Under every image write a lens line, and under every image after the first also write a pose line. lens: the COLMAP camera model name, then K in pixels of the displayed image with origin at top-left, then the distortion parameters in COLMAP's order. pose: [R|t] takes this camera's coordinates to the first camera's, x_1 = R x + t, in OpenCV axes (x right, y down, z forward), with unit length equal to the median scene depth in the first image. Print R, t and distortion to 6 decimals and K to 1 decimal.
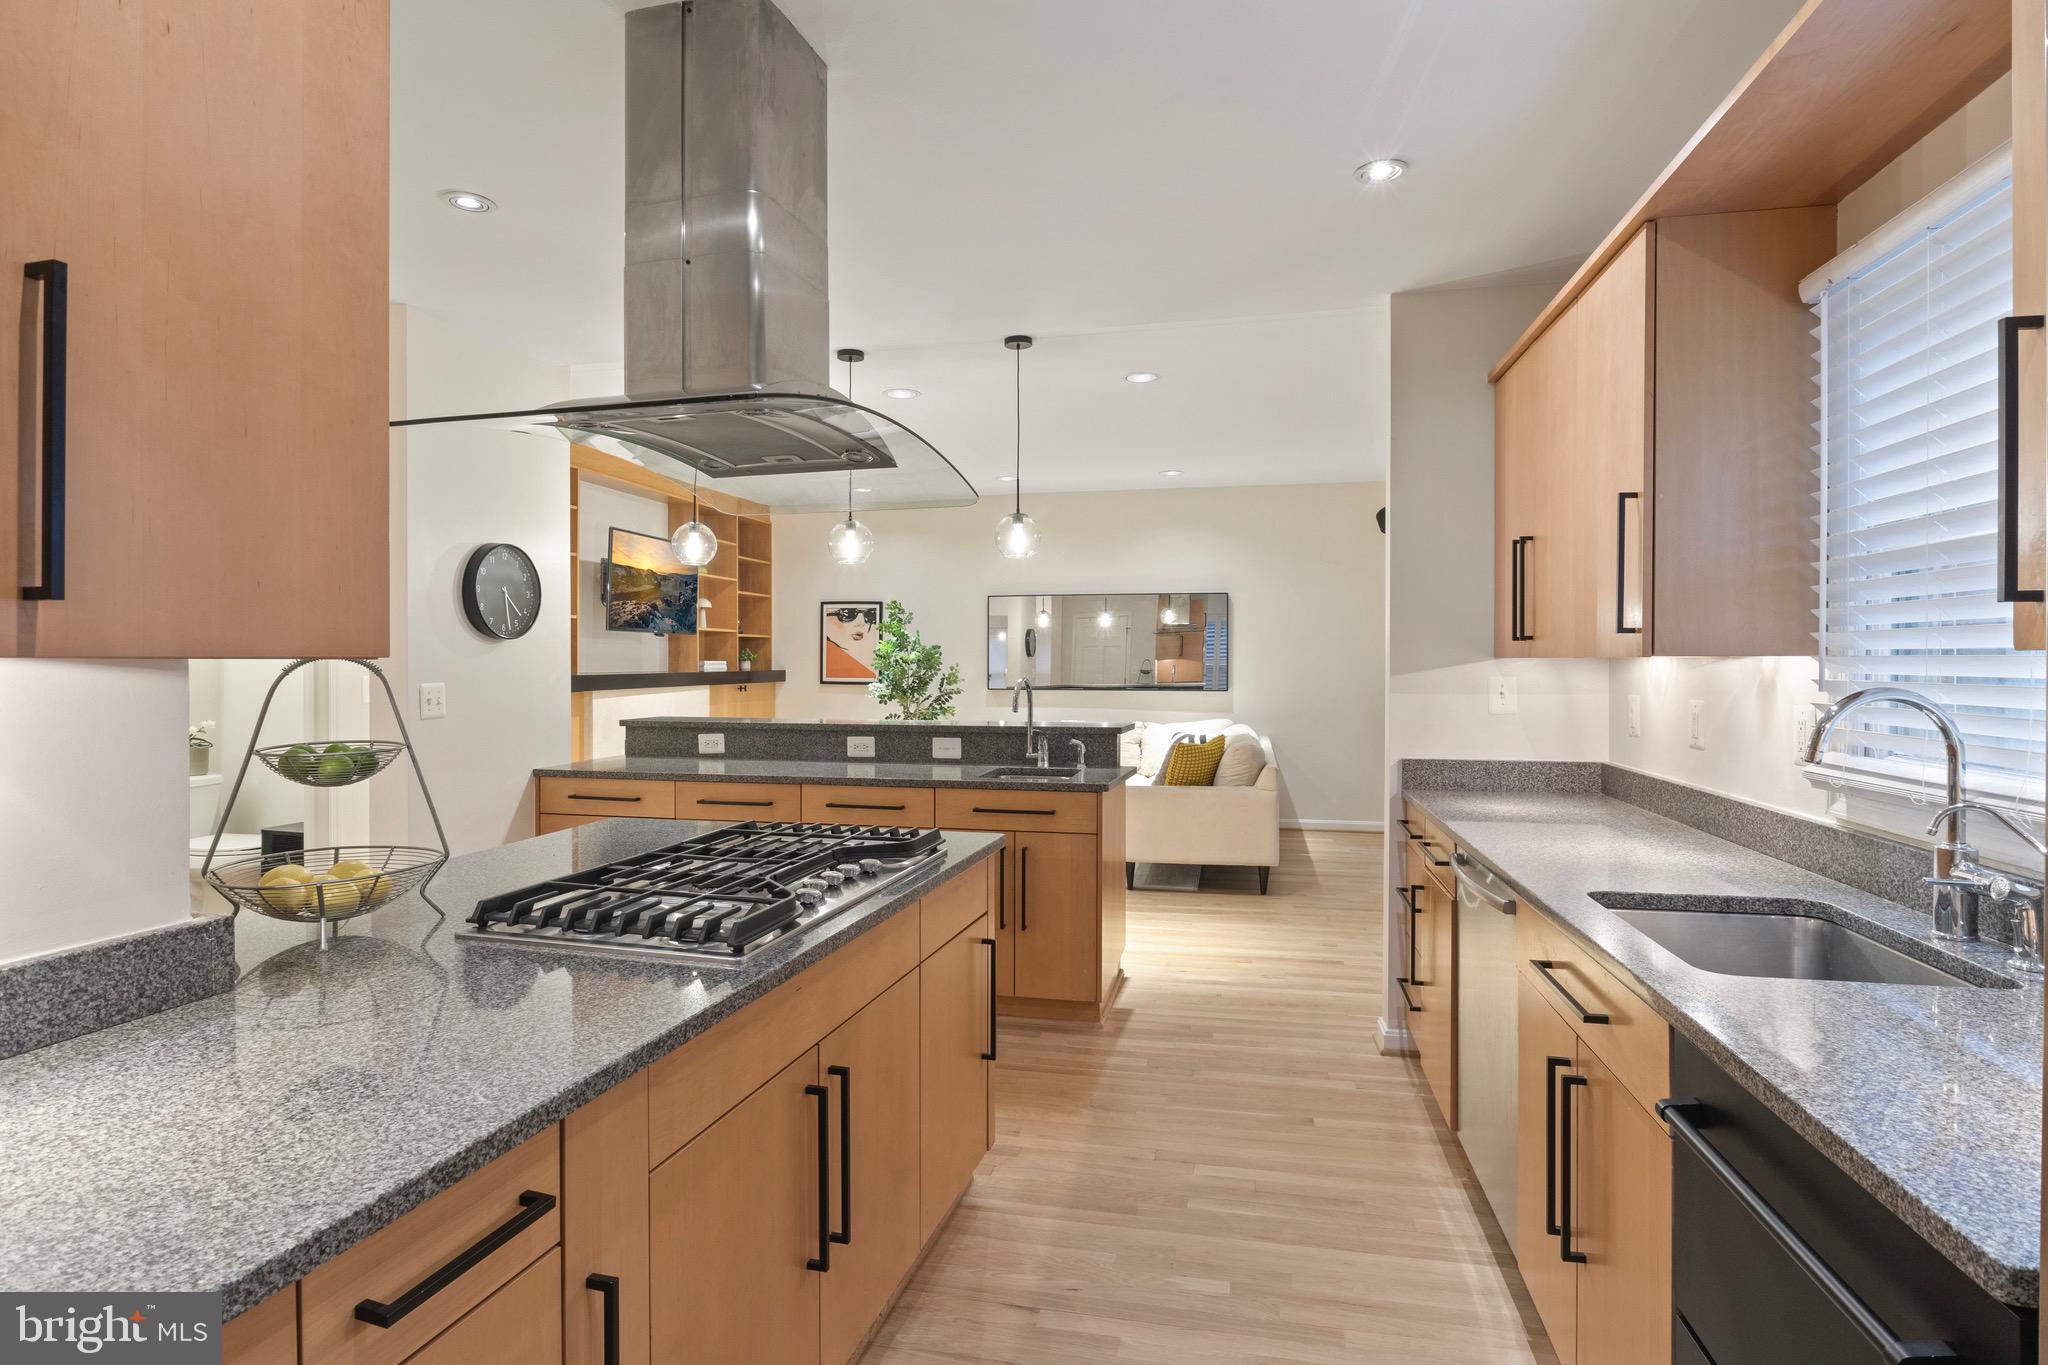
lens RADIAL K [[1027.2, 0, 1028.8], [0, 1027.2, 666.6], [0, 0, 1]] dist [-0.009567, -0.000609]
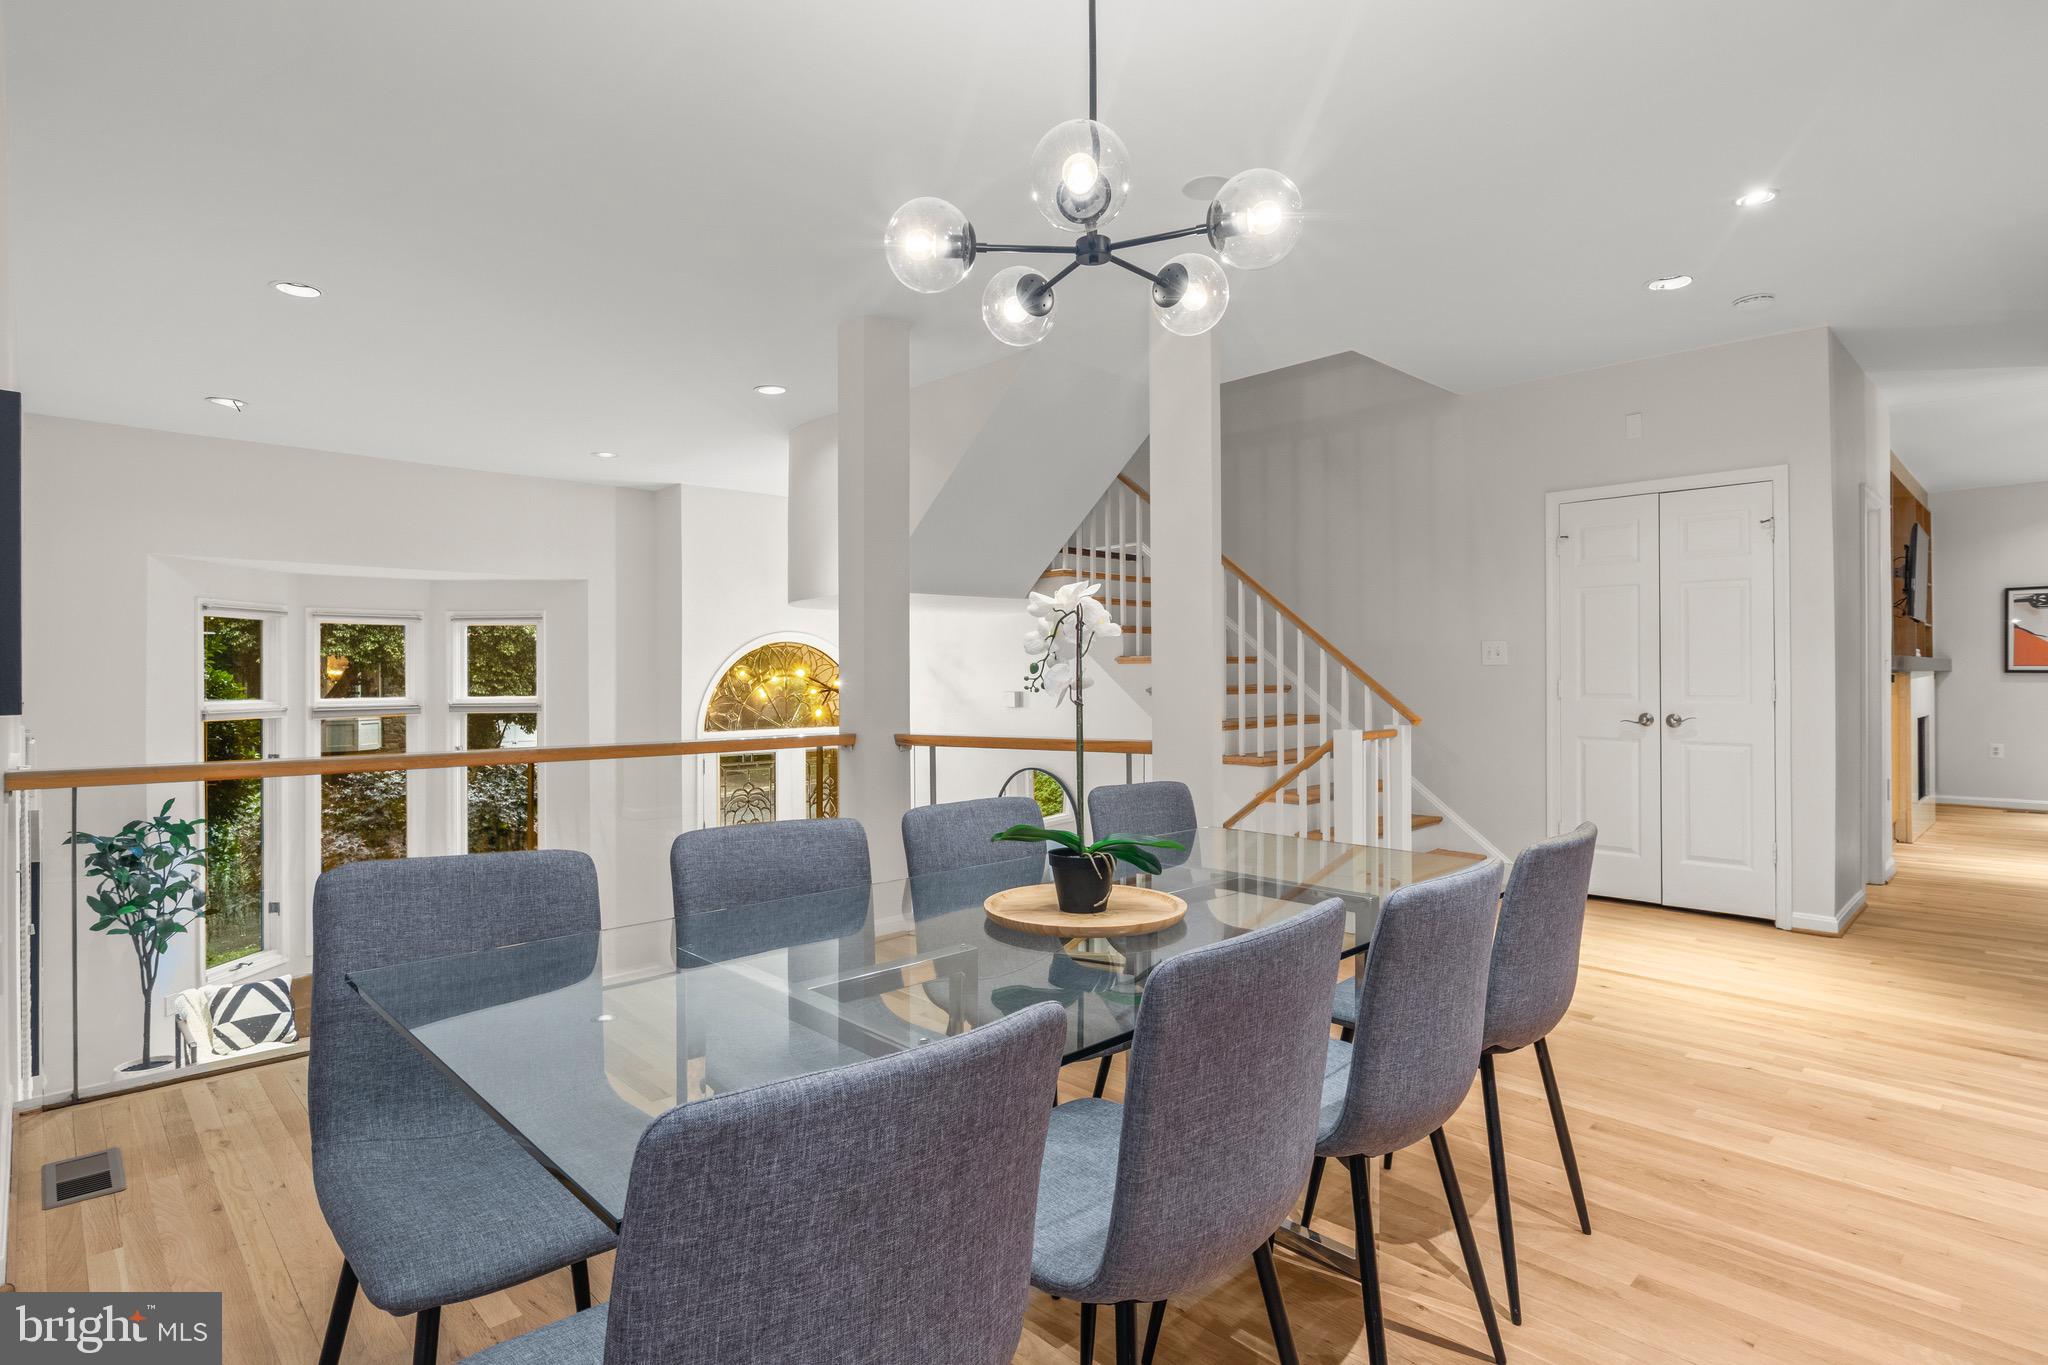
lens RADIAL K [[1023.8, 0, 1021.0], [0, 1023.8, 674.2], [0, 0, 1]] dist [-0.010413, 0.000071]
pose [[0.829834, -0.006145, -0.557977, -0.664213], [0.002020, 0.999966, -0.008008, 0.036662], [0.558007, 0.005518, 0.829818, -0.481572]]
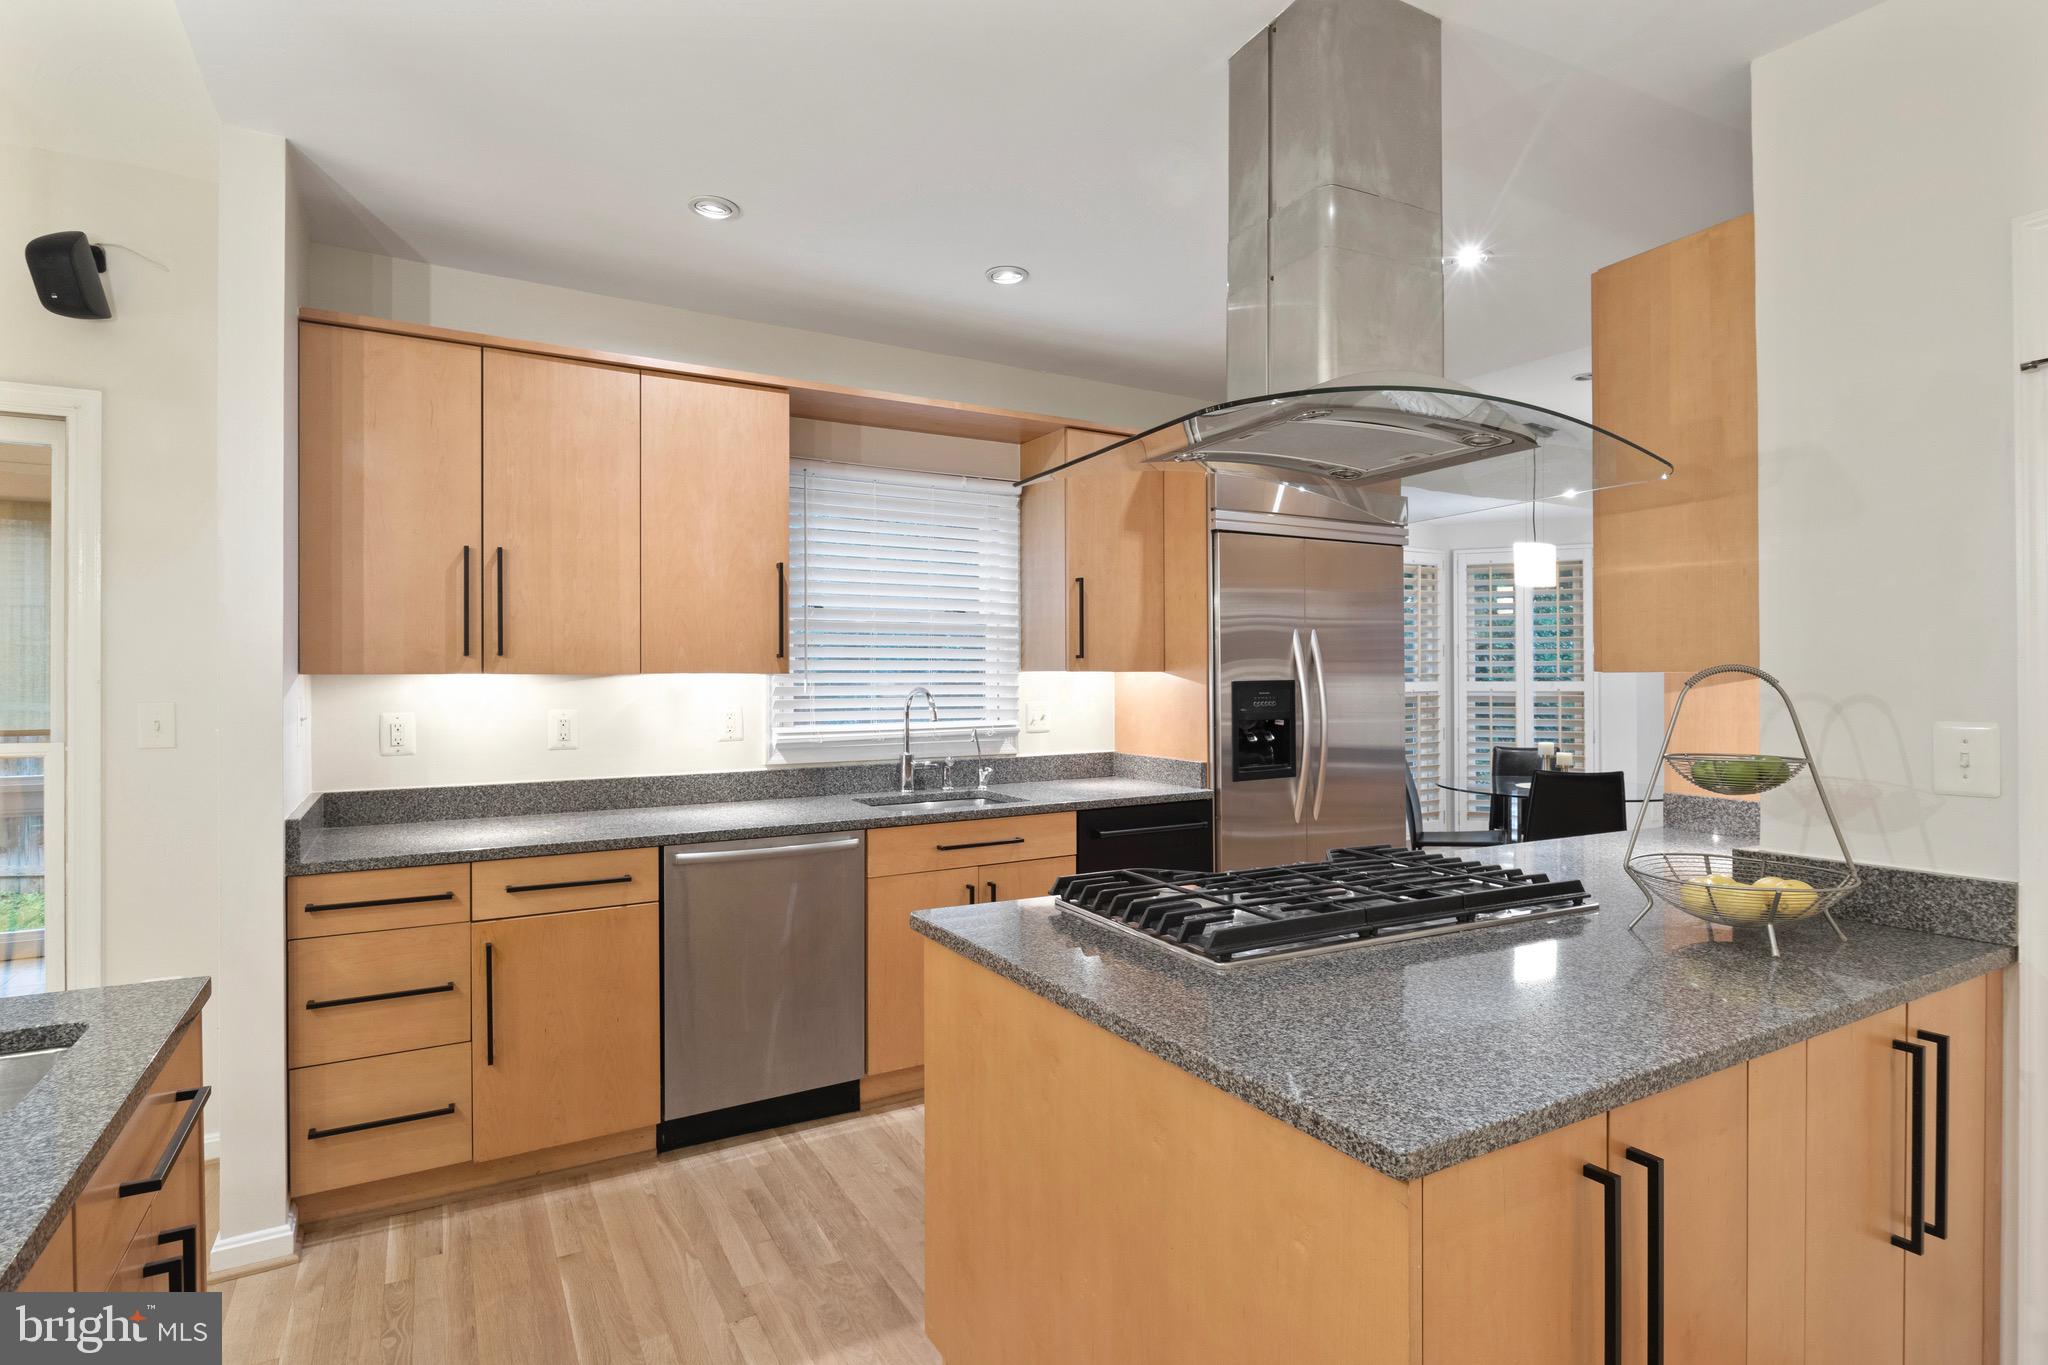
lens RADIAL K [[1023.8, 0, 1021.0], [0, 1023.8, 674.2], [0, 0, 1]] dist [-0.010413, 0.000071]
pose [[-0.671351, 0.003384, 0.741132, -0.279352], [0.008956, 0.999954, 0.003547, -0.003894], [-0.741085, 0.009019, -0.671350, 0.644395]]
